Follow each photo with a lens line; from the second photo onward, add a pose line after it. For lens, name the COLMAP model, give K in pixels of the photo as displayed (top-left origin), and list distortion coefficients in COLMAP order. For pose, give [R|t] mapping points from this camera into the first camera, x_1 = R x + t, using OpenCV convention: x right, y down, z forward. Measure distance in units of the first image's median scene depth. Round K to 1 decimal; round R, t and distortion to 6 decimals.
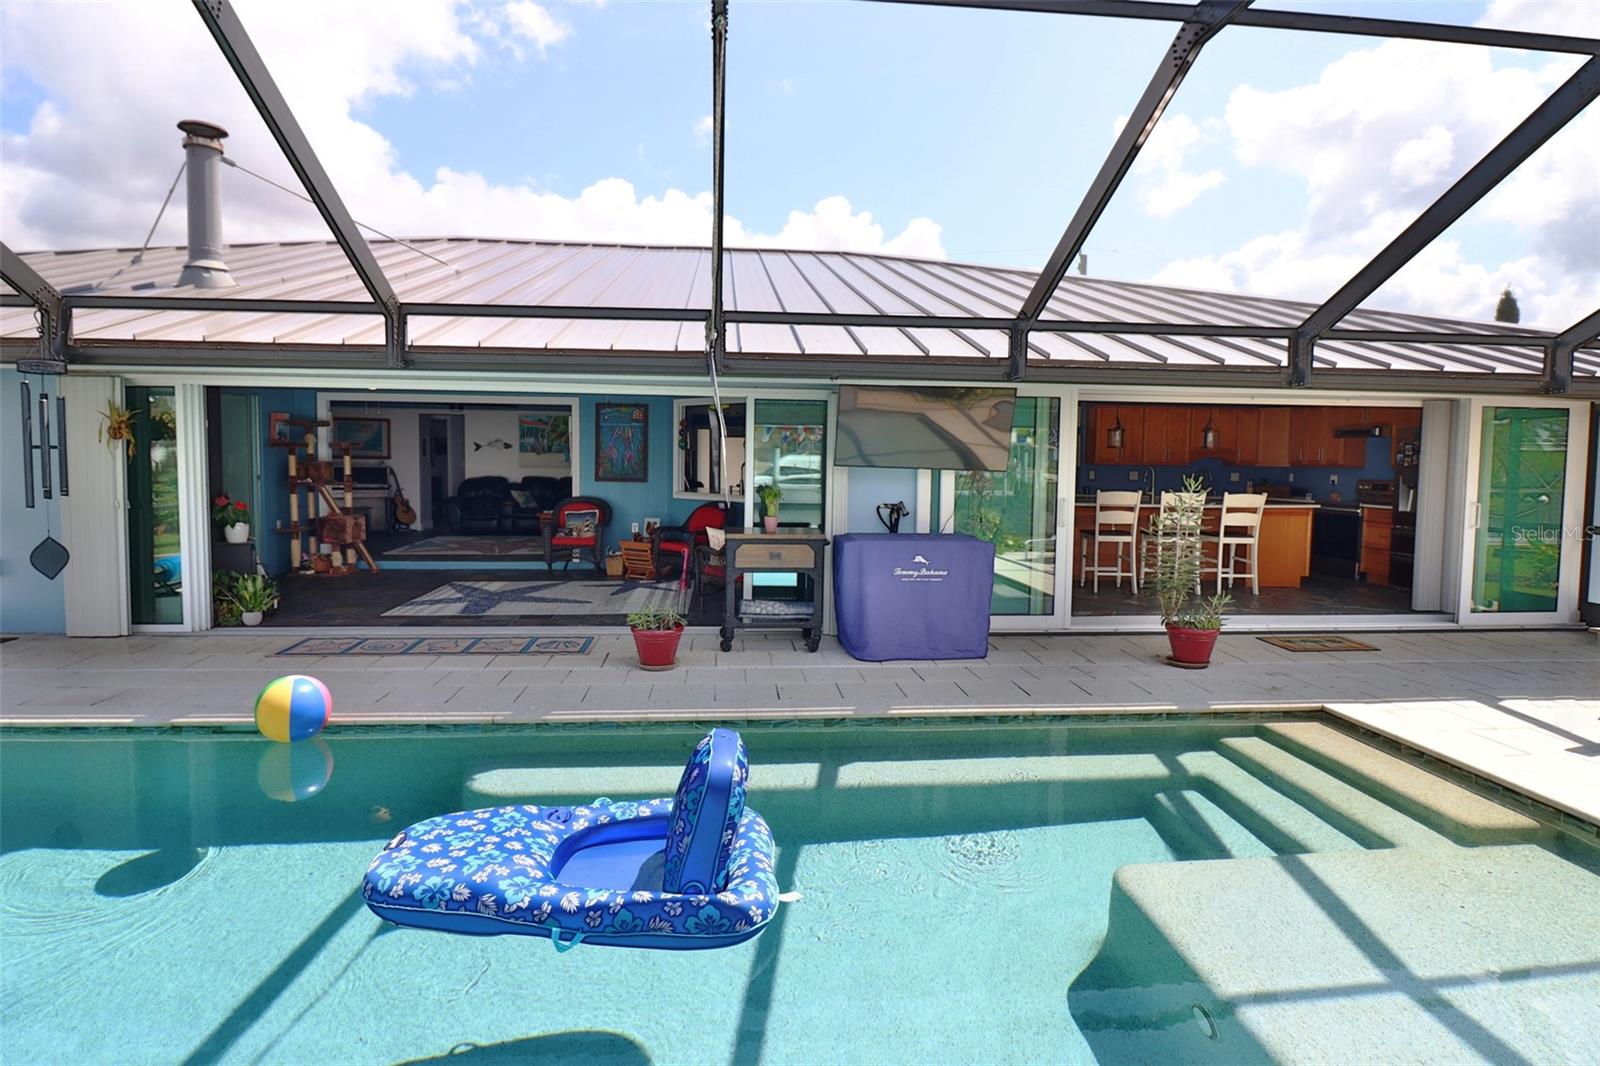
lens RADIAL K [[858.0, 0, 801.3], [0, 858.0, 526.1], [0, 0, 1]] dist [-0.020418, 0.002174]
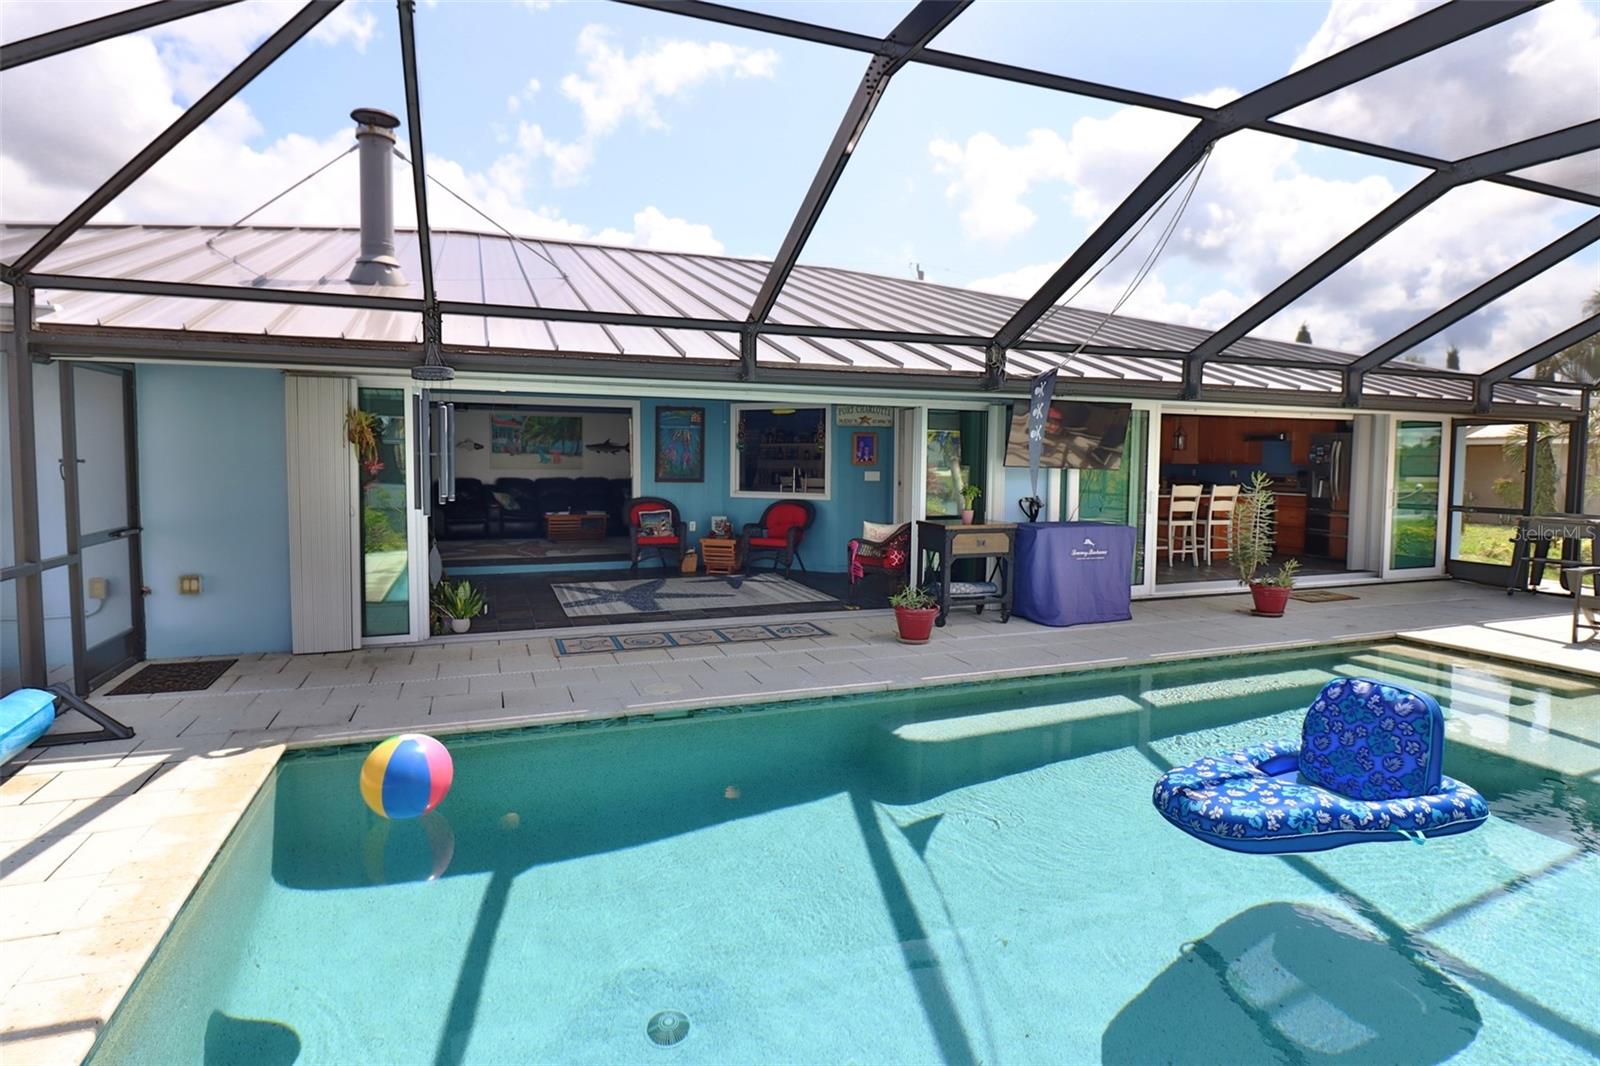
lens RADIAL K [[858.0, 0, 765.9], [0, 858.0, 527.5], [0, 0, 1]] dist [-0.020418, 0.002174]
pose [[0.961663, -0.026056, 0.272992, -0.416003], [0.024878, 0.999660, 0.007776, -0.002073], [-0.273102, -0.000687, 0.961985, -0.037557]]
